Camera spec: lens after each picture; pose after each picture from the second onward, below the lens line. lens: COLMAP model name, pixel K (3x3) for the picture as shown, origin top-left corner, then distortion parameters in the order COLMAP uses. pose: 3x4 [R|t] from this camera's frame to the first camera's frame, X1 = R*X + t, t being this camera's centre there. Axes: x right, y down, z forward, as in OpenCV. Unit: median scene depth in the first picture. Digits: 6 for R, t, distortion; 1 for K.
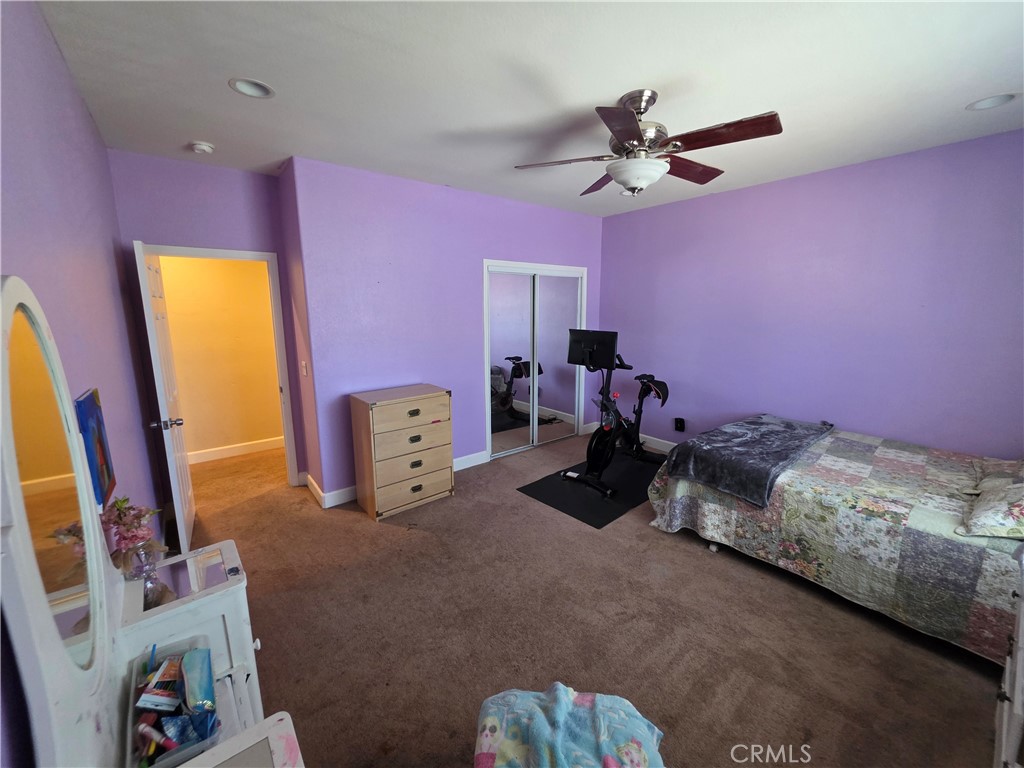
lens RADIAL K [[413.8, 0, 512.3], [0, 413.8, 381.8], [0, 0, 1]] dist [-0.000289, 0.000019]
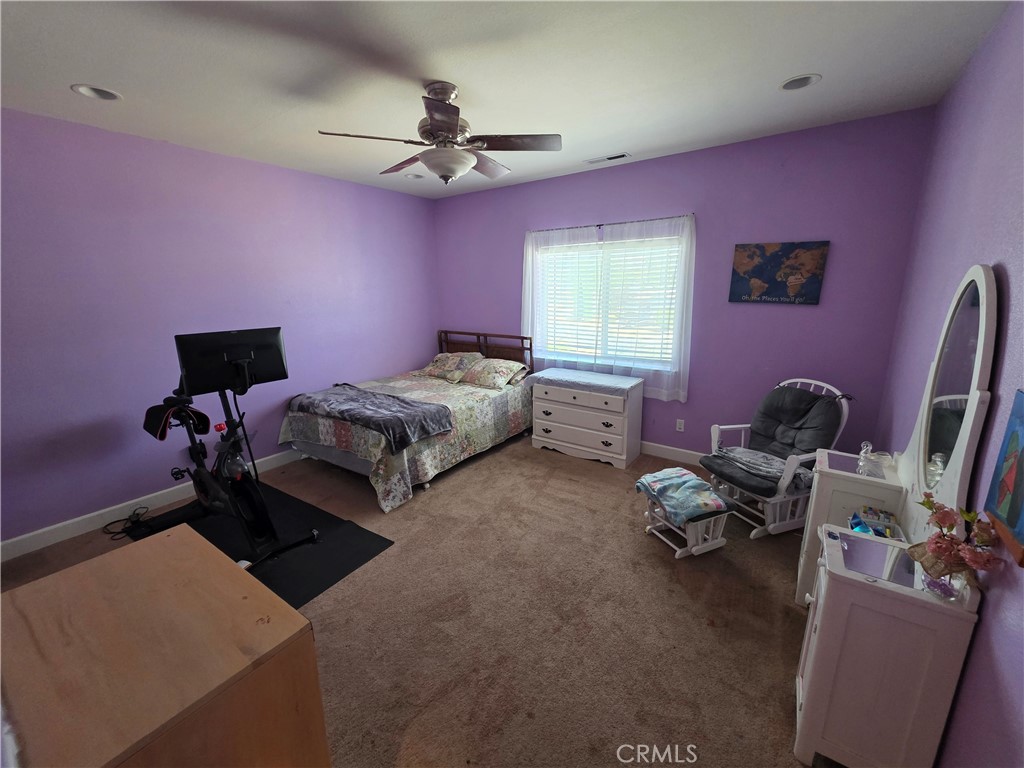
lens RADIAL K [[413.8, 0, 512.5], [0, 413.8, 383.9], [0, 0, 1]] dist [-0.000289, 0.000019]
pose [[-0.280063, -0.211232, 0.936454, -0.784919], [0.188987, 0.944270, 0.269515, -0.197701], [-0.941195, 0.252459, -0.224535, 1.111963]]
